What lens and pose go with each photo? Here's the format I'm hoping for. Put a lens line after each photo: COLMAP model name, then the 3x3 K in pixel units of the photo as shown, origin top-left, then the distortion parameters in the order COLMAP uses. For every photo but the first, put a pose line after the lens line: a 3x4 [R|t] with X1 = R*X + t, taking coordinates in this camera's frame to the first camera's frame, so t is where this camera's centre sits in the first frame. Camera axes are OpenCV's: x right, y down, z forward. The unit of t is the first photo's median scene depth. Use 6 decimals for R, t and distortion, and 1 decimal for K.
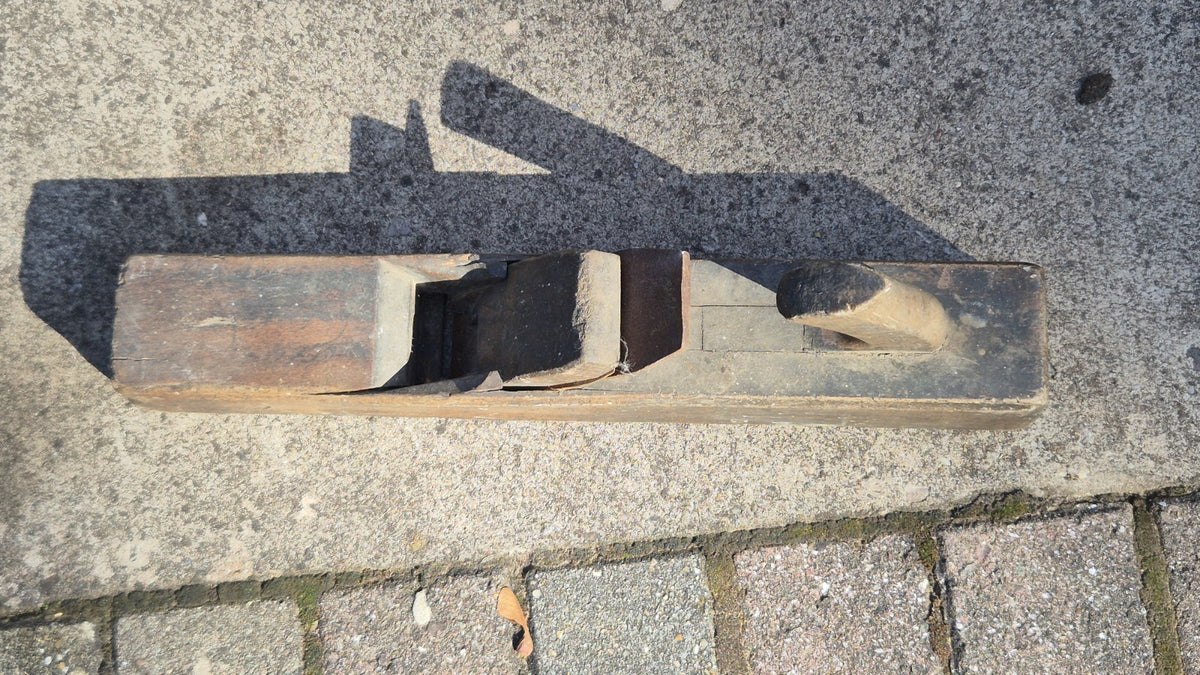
lens RADIAL K [[1672.0, 0, 582.4], [0, 1672.0, 327.4], [0, 0, 1]] dist [0.060861, 0.000000]
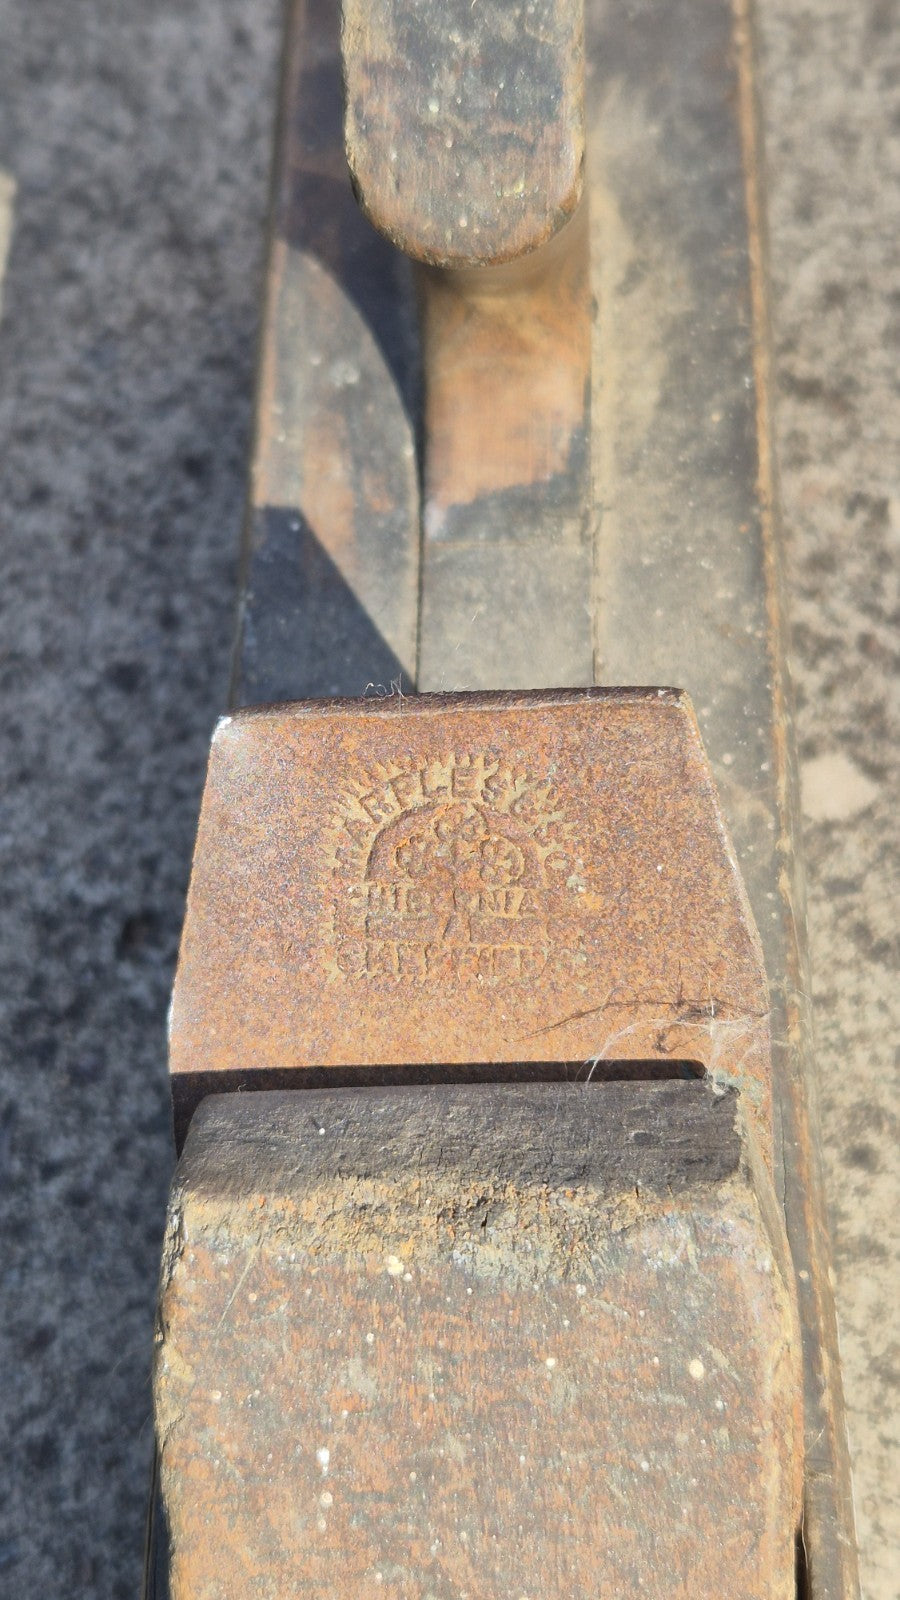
lens RADIAL K [[2229.3, 0, 433.4], [0, 2229.3, 835.4], [0, 0, 1]] dist [0.060861, 0.000000]
pose [[0.962645, 0.218569, -0.159818, 0.051164], [-0.256042, 0.926803, -0.274732, -0.069174], [0.088072, 0.305390, 0.948146, 0.665062]]
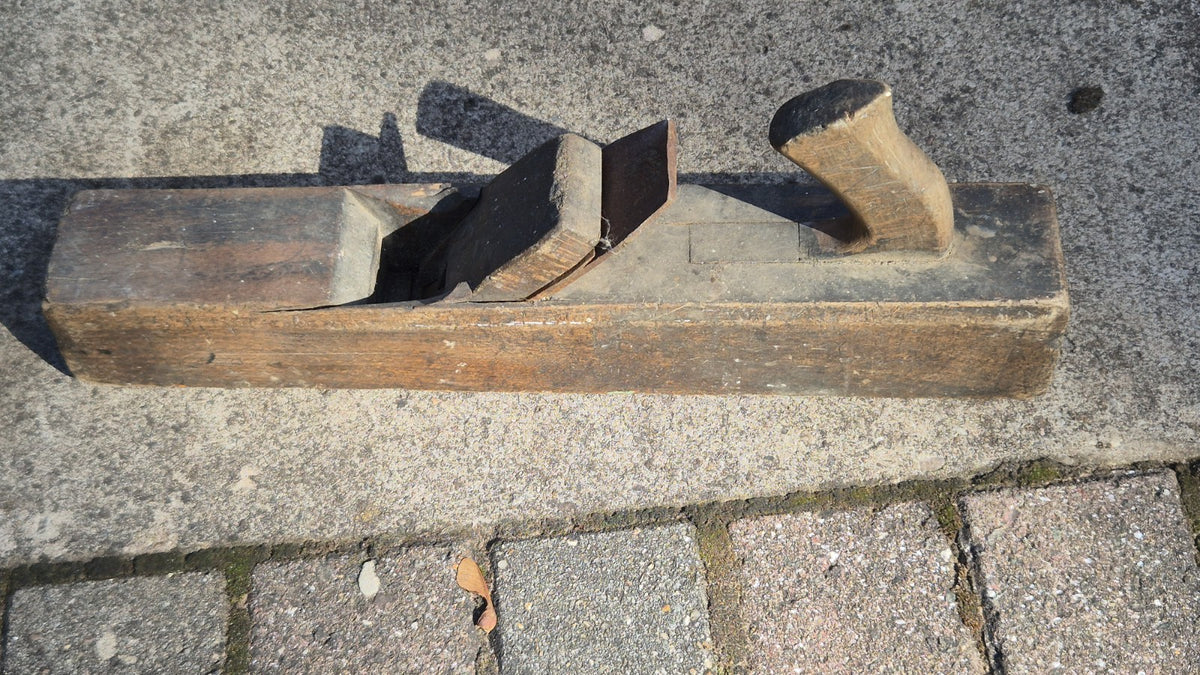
lens RADIAL K [[1676.4, 0, 578.2], [0, 1676.4, 380.1], [0, 0, 1]] dist [0.058789, 0.000000]
pose [[0.999869, 0.014694, 0.006849, 0.004420], [-0.011184, 0.931044, -0.364737, 0.377259], [-0.011736, 0.364612, 0.931086, 0.150360]]
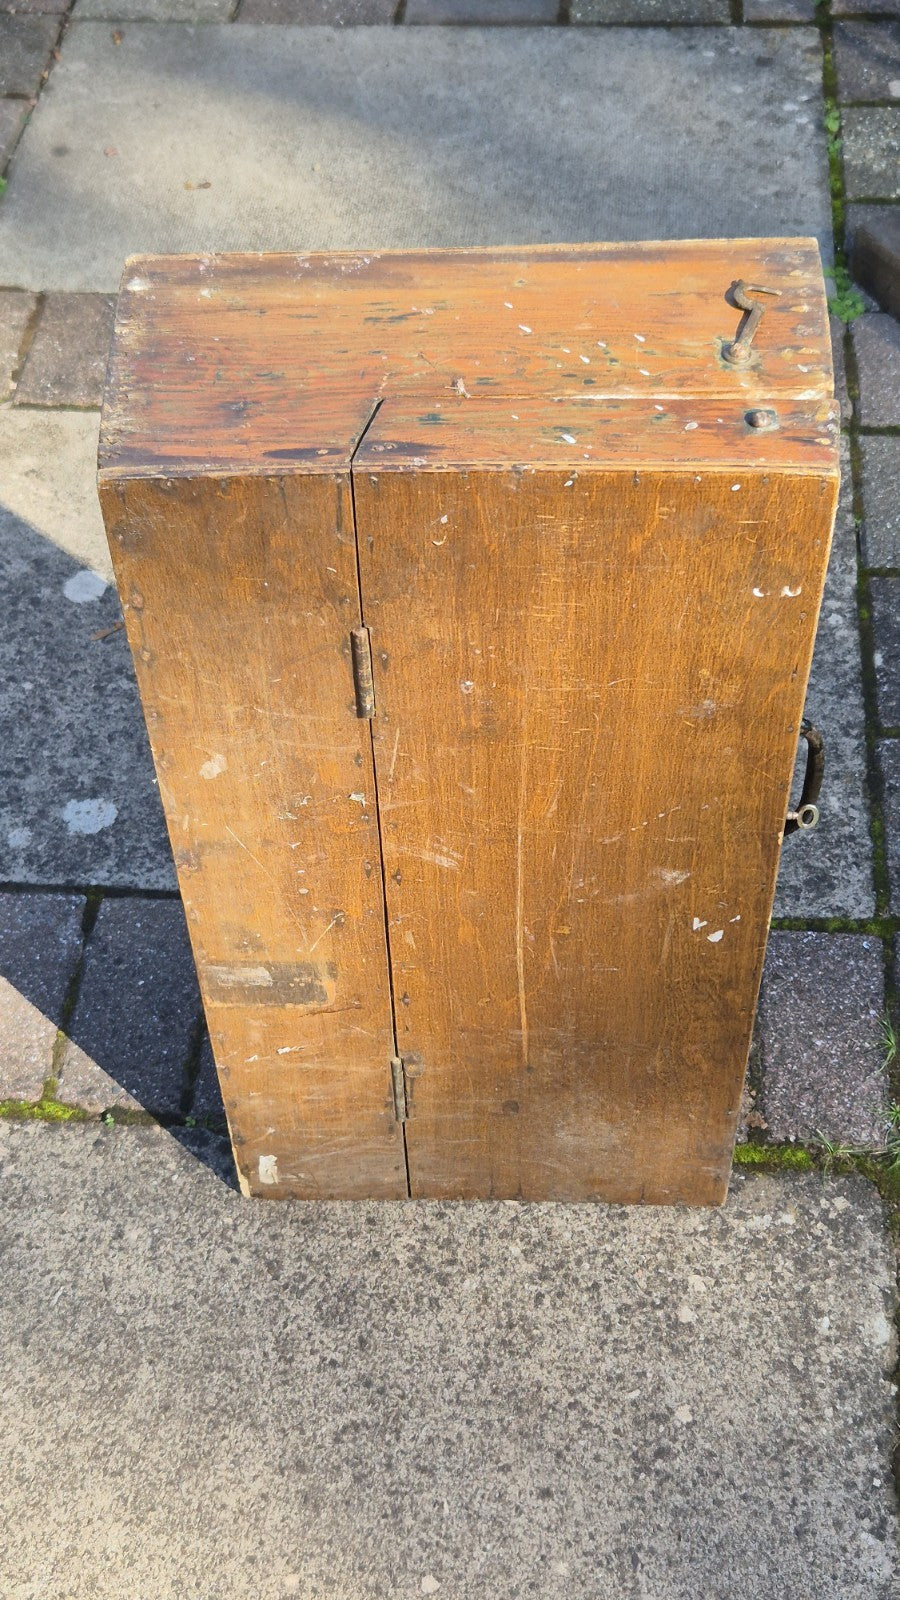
lens RADIAL K [[2229.3, 0, 413.1], [0, 2229.3, 854.9], [0, 0, 1]] dist [0.060861, 0.000000]
pose [[0.980323, 0.156993, -0.119664, 0.153969], [-0.196470, 0.834721, -0.514431, 0.193926], [0.019124, 0.527819, 0.849141, -0.615628]]
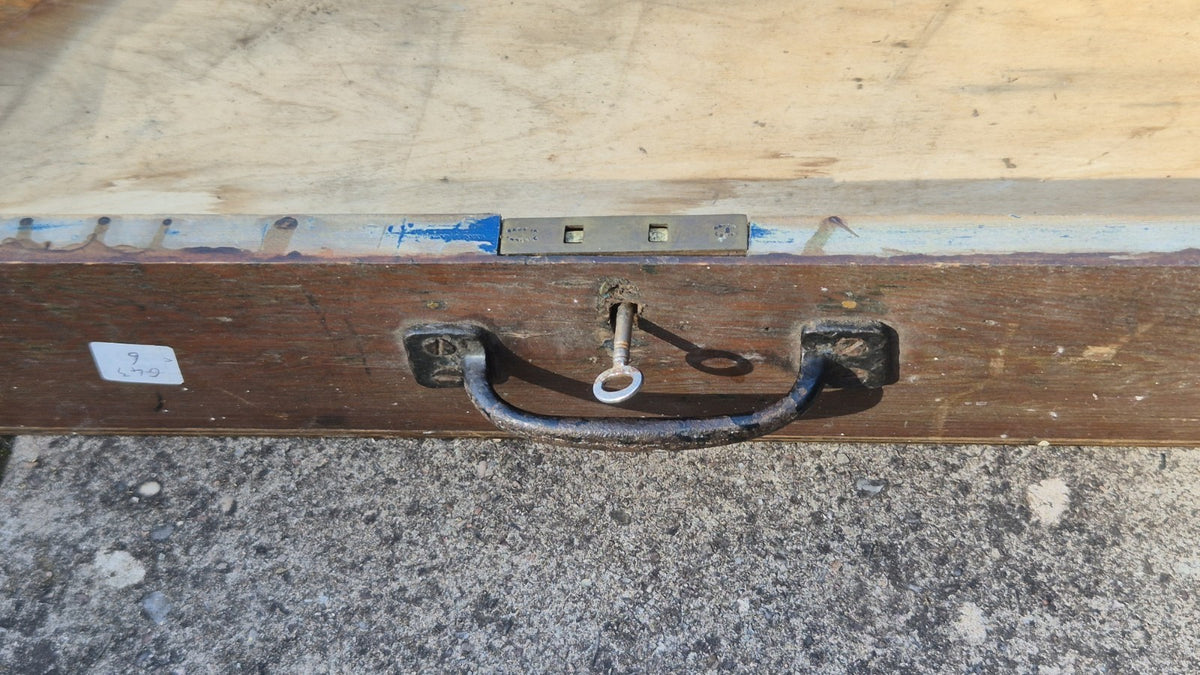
lens RADIAL K [[1835.5, 0, 614.1], [0, 1835.5, 360.0], [0, 0, 1]] dist [0.069095, 0.000000]
pose [[-0.241889, 0.840782, -0.484329, 0.474153], [-0.935843, -0.070310, 0.345333, -1.371681], [0.256296, 0.536788, 0.803847, 0.543146]]
